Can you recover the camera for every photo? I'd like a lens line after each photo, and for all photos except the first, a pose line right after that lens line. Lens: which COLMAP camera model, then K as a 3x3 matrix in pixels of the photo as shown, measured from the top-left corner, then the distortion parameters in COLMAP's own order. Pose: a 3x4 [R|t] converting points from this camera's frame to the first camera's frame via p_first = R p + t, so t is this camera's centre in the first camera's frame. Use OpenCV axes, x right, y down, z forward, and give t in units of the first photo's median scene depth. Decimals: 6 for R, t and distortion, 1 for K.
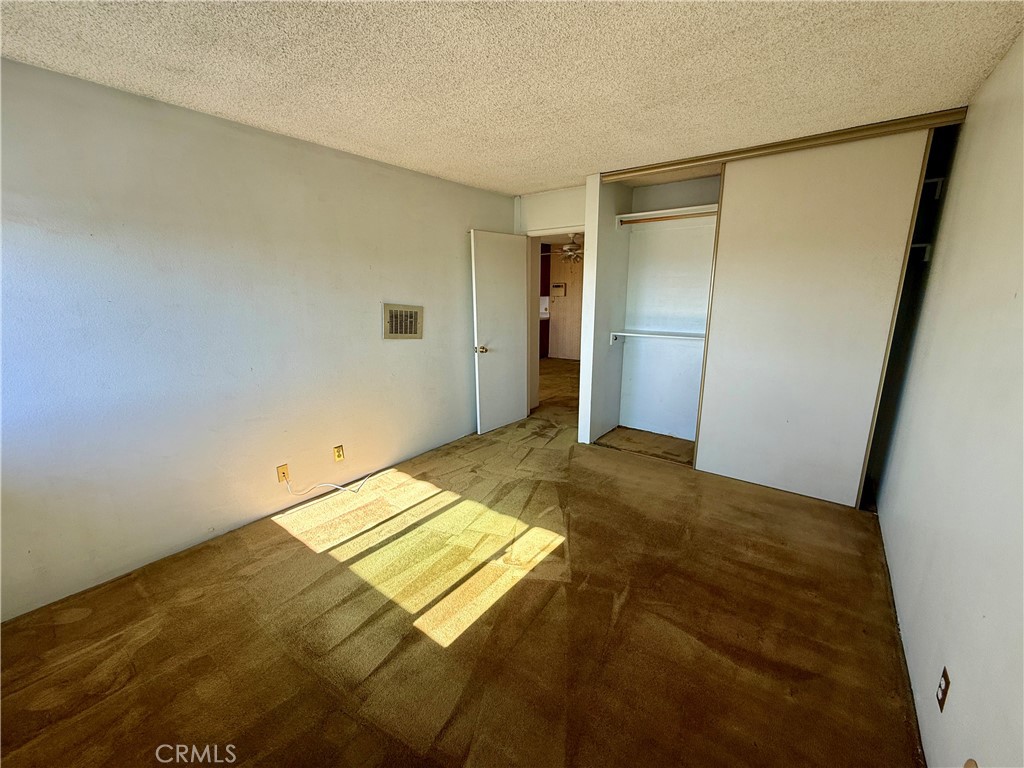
lens RADIAL K [[407.4, 0, 510.8], [0, 407.4, 383.2], [0, 0, 1]] dist [-0.000624, 0.000036]
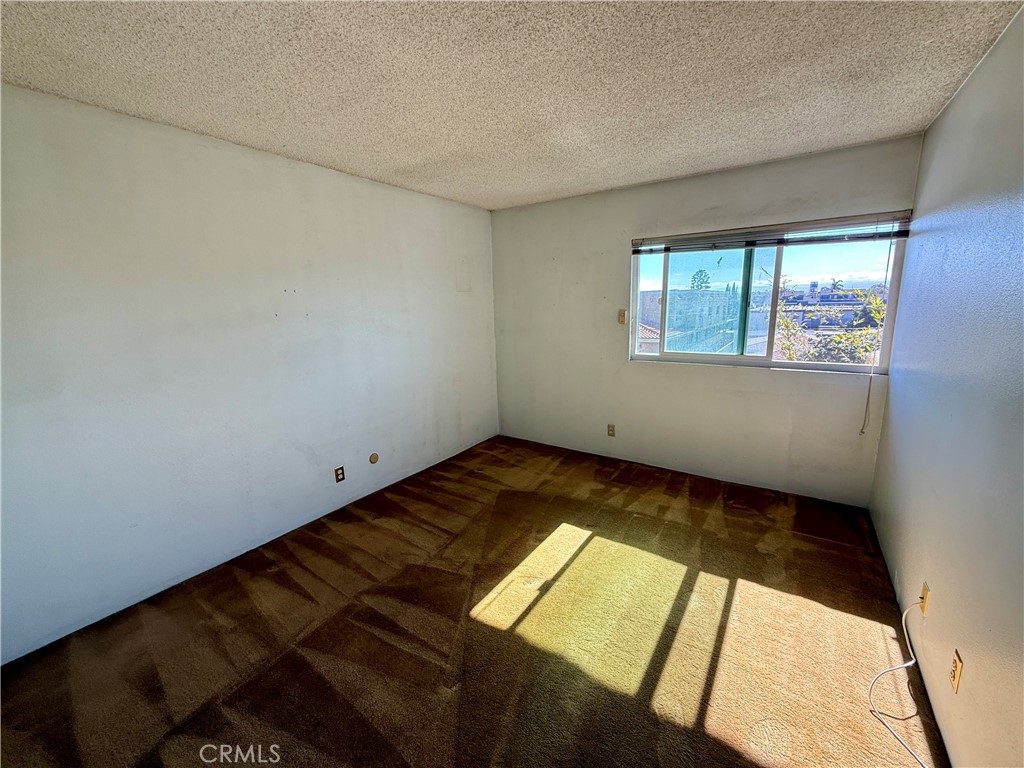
lens RADIAL K [[408.2, 0, 508.4], [0, 408.2, 383.2], [0, 0, 1]] dist [-0.001045, -0.000095]
pose [[-0.998043, 0.038248, -0.049478, 0.063199], [0.014904, 0.913844, 0.405792, -0.286221], [0.060735, 0.404261, -0.912625, 1.237363]]
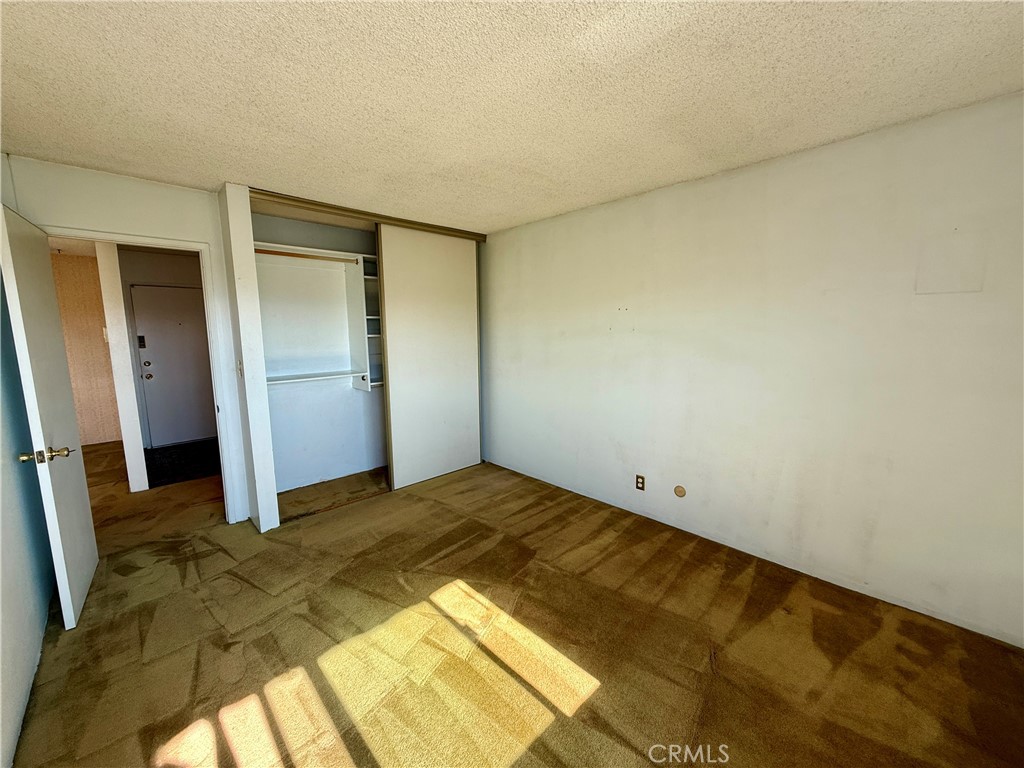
lens RADIAL K [[407.4, 0, 510.8], [0, 407.4, 383.2], [0, 0, 1]] dist [-0.000624, 0.000036]
pose [[0.148138, -0.131586, 0.980174, -0.584999], [0.231355, 0.968219, 0.095015, -0.107124], [-0.961525, 0.212692, 0.173873, 0.487969]]
